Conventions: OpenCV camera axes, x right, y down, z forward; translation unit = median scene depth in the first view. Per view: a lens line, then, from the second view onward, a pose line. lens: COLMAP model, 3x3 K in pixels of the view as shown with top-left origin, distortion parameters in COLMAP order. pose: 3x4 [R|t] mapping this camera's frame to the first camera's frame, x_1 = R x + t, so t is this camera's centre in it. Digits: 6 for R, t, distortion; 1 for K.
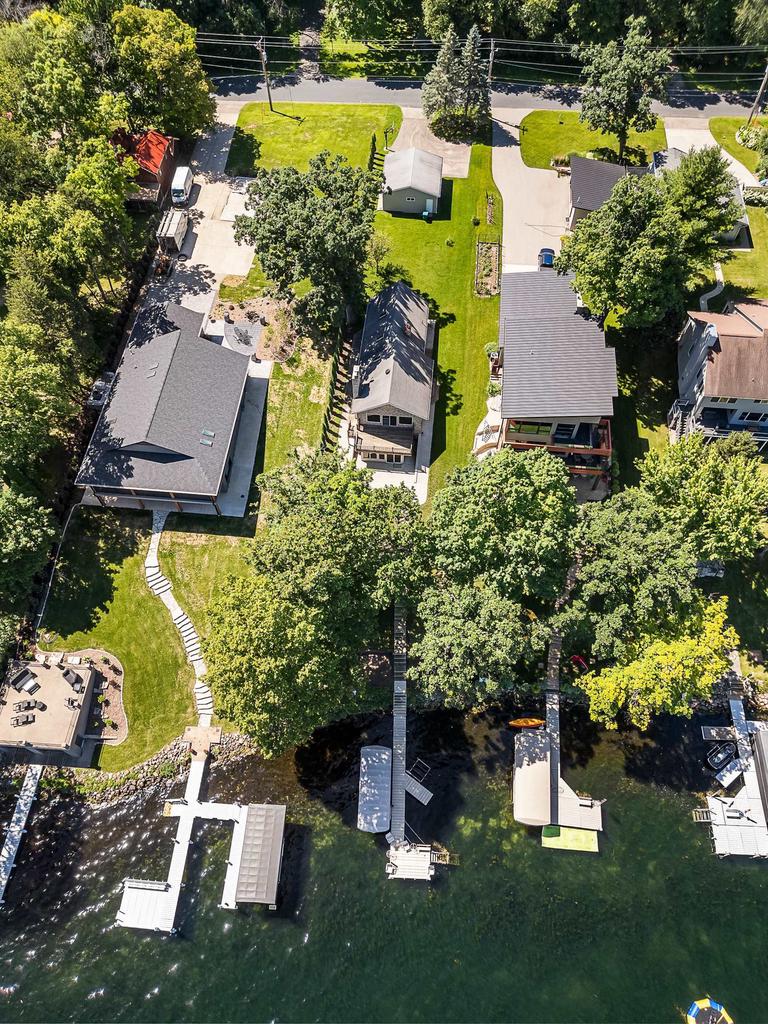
lens RADIAL K [[715.2, 0, 387.1], [0, 715.2, 512.8], [0, 0, 1]] dist [0.013632, -0.009094]
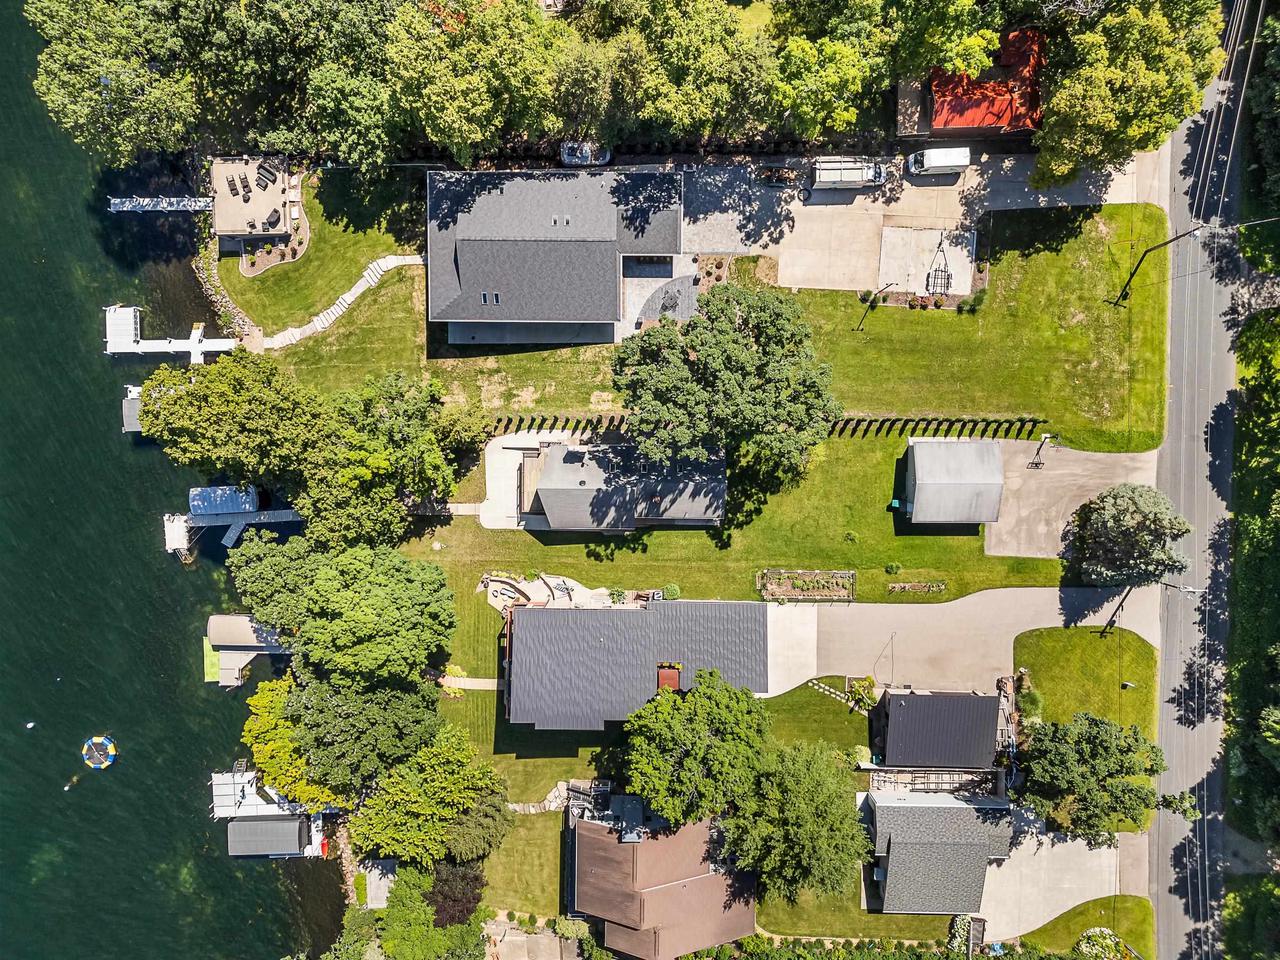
lens RADIAL K [[894.0, 0, 640.9], [0, 894.0, 478.3], [0, 0, 1]] dist [0.013632, -0.009094]
pose [[0.089899, 0.994695, 0.049990, -0.057590], [-0.856546, 0.051607, 0.513483, -0.863166], [0.508180, -0.088981, 0.856642, 0.070612]]
